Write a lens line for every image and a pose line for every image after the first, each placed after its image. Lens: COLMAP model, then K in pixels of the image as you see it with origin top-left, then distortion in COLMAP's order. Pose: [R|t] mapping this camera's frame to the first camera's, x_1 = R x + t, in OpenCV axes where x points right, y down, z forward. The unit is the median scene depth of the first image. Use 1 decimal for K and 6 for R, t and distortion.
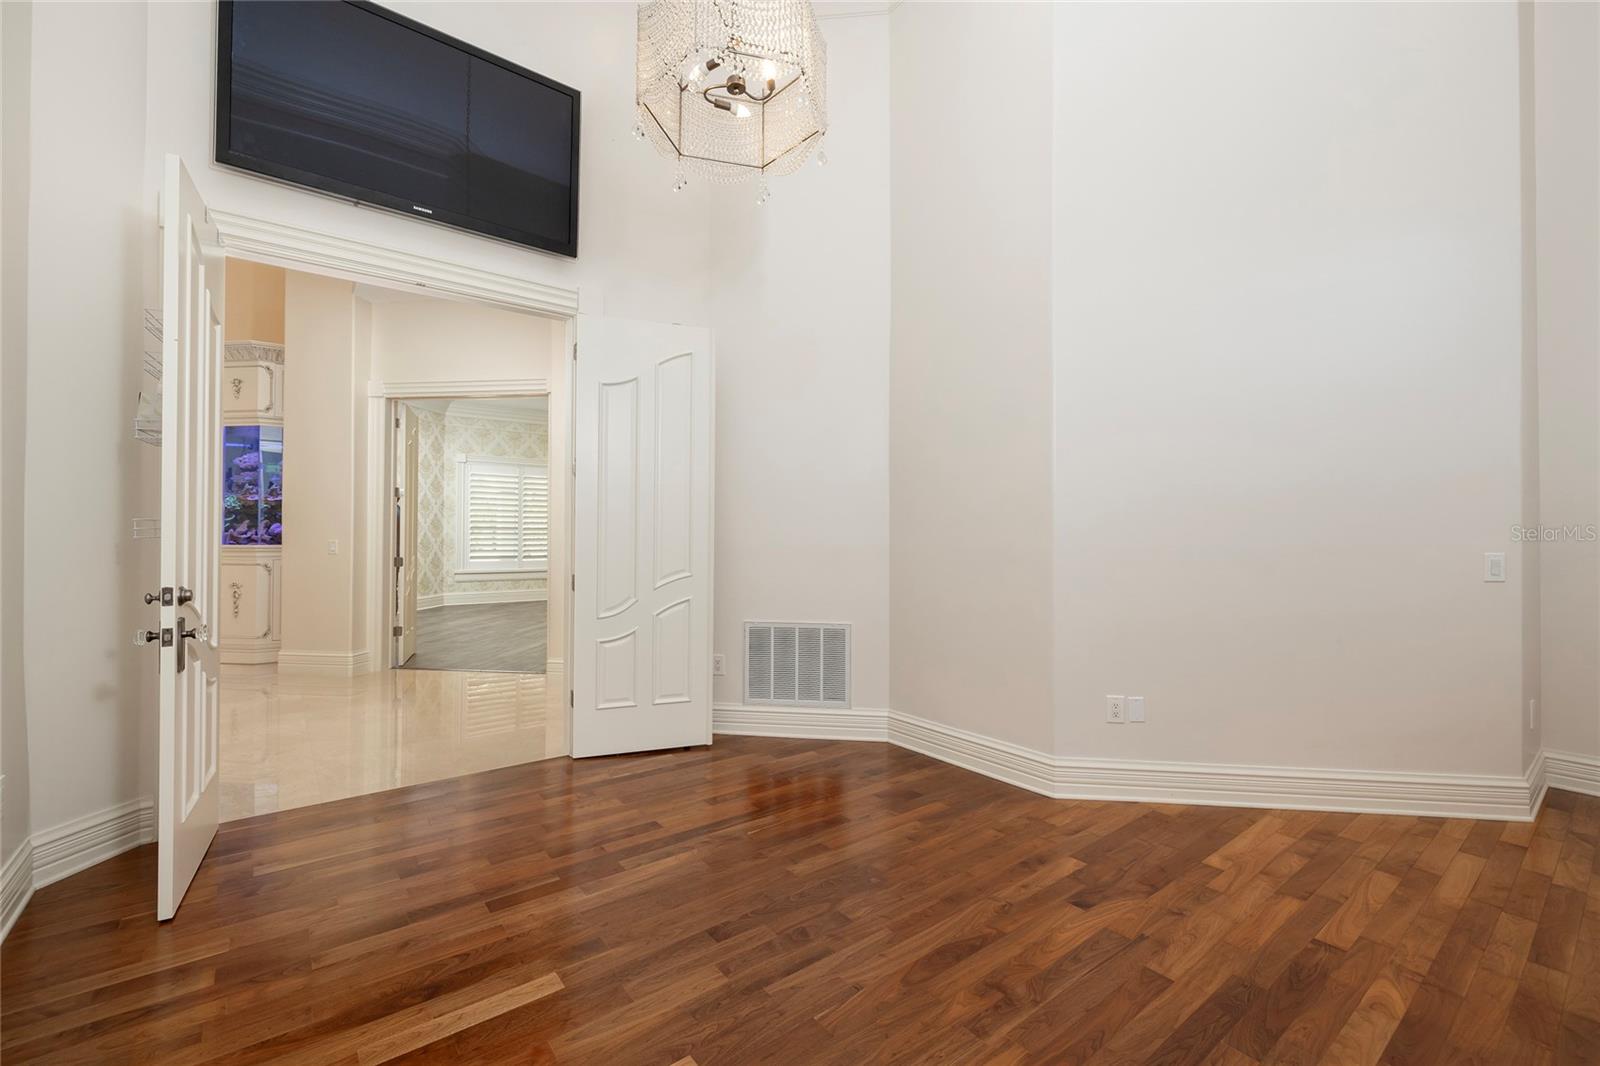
lens RADIAL K [[677.3, 0, 799.9], [0, 677.3, 528.8], [0, 0, 1]] dist [-0.002330, -0.000220]
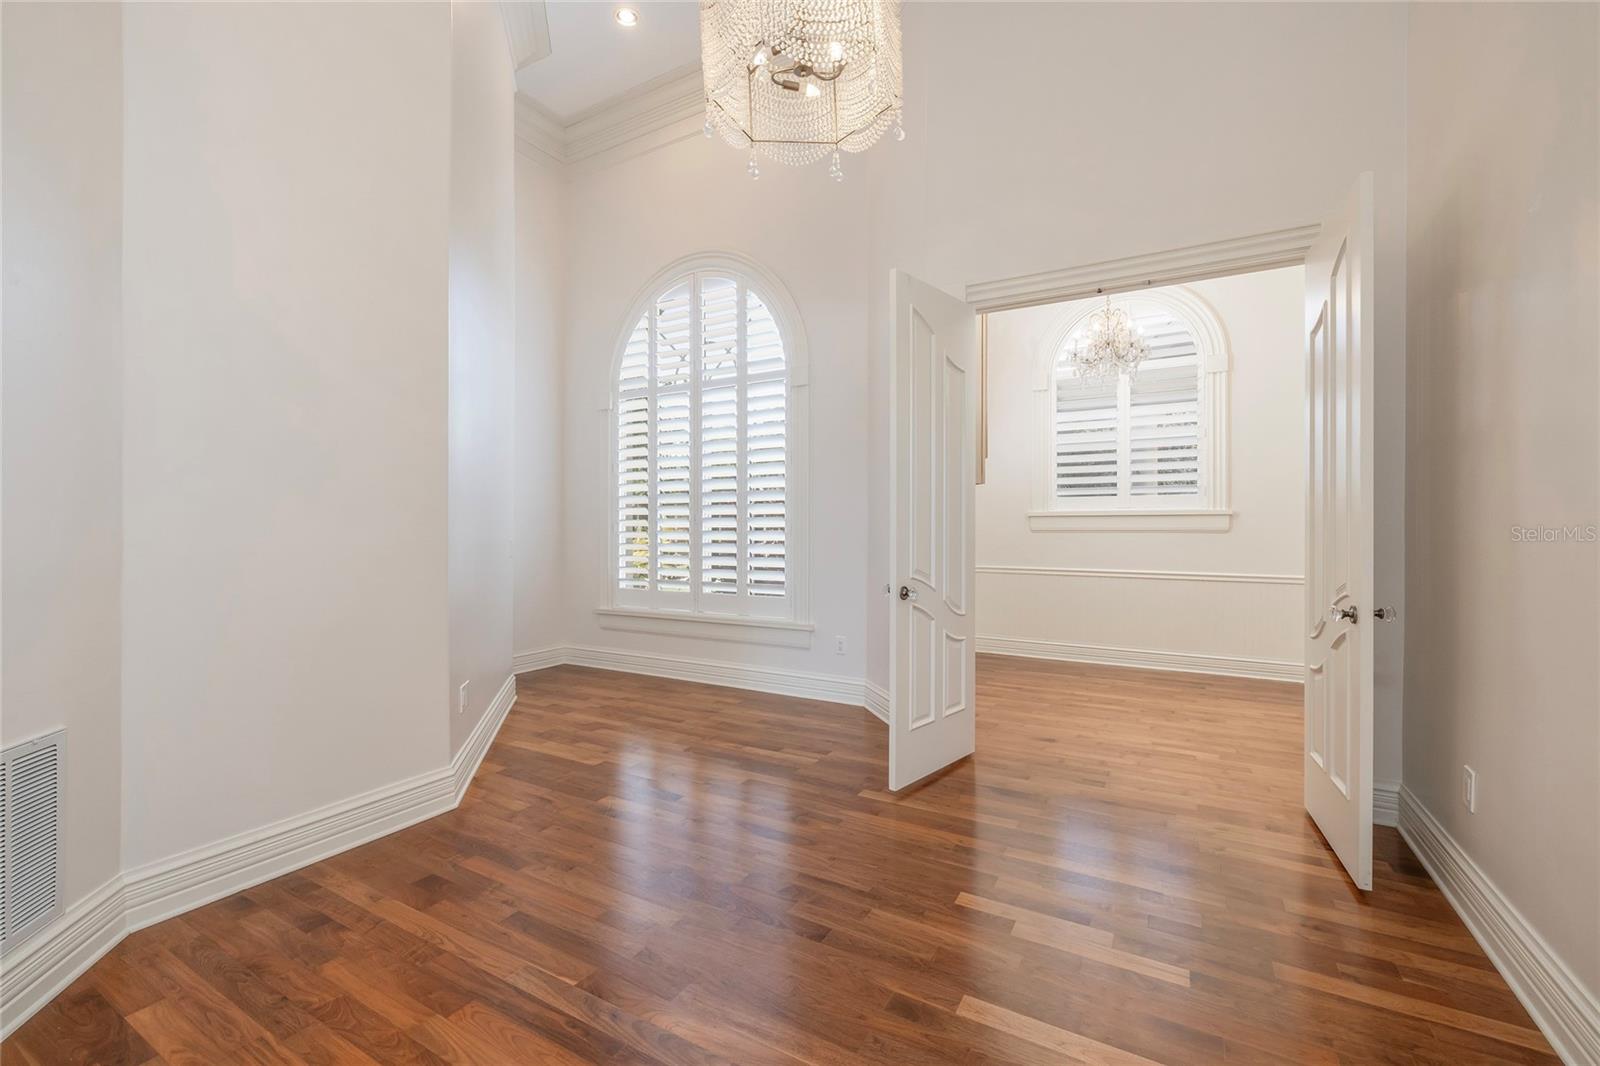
lens RADIAL K [[677.3, 0, 799.3], [0, 677.3, 528.1], [0, 0, 1]] dist [-0.002330, -0.000220]
pose [[-0.370961, -0.005894, 0.928630, -0.926592], [-0.003950, 0.999981, 0.004769, 0.009886], [-0.928640, -0.001899, -0.370977, 1.271210]]
